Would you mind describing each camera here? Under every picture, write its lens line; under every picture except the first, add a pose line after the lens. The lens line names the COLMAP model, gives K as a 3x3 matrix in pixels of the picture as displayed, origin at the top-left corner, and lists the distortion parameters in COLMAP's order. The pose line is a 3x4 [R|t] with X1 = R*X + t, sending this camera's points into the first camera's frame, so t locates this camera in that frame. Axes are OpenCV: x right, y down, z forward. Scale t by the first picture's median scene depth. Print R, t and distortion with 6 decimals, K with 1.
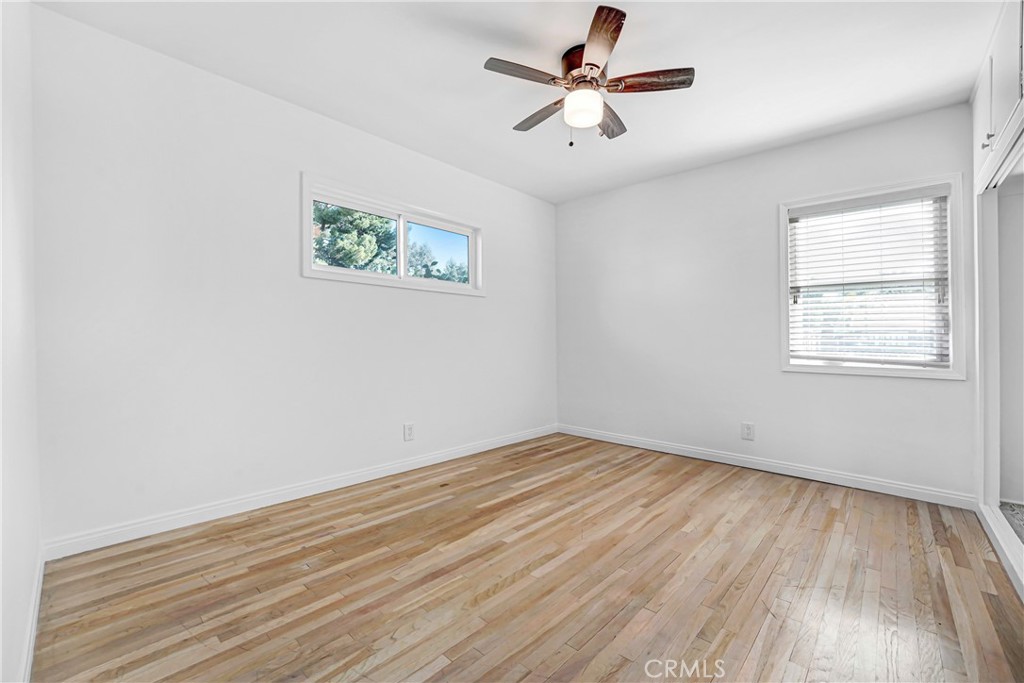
lens RADIAL K [[425.8, 0, 512.6], [0, 425.8, 340.5], [0, 0, 1]] dist [-0.015564, 0.000269]
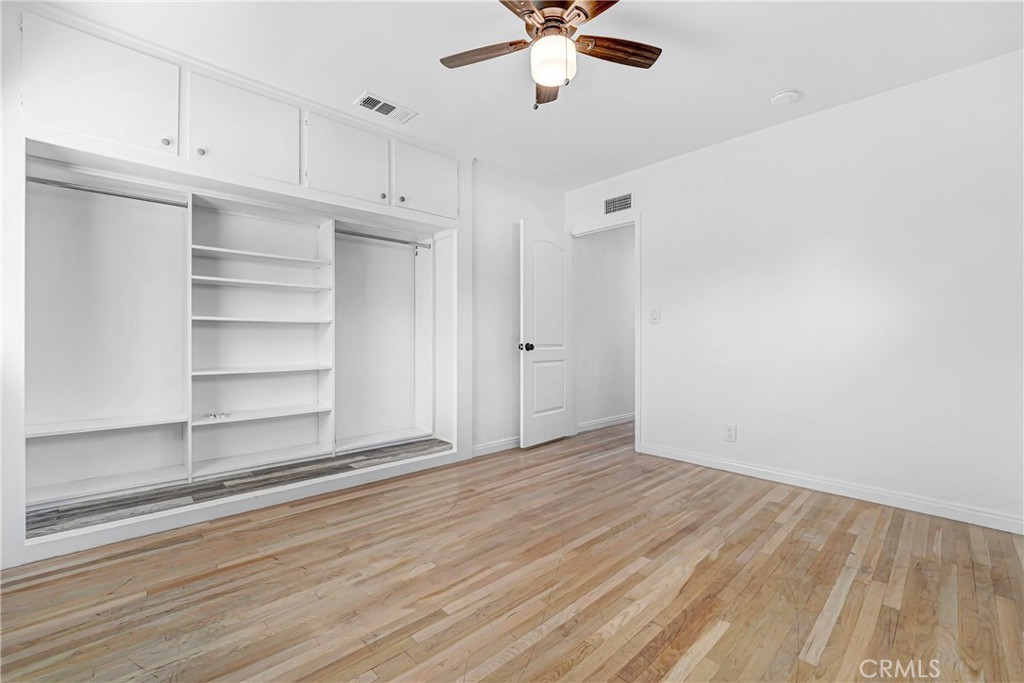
lens RADIAL K [[425.8, 0, 511.0], [0, 425.8, 340.1], [0, 0, 1]] dist [-0.015564, 0.000269]
pose [[-0.996826, -0.012536, 0.078619, 0.205861], [-0.012587, 0.999921, -0.000148, 0.009879], [-0.078611, -0.001138, -0.996905, 1.924317]]
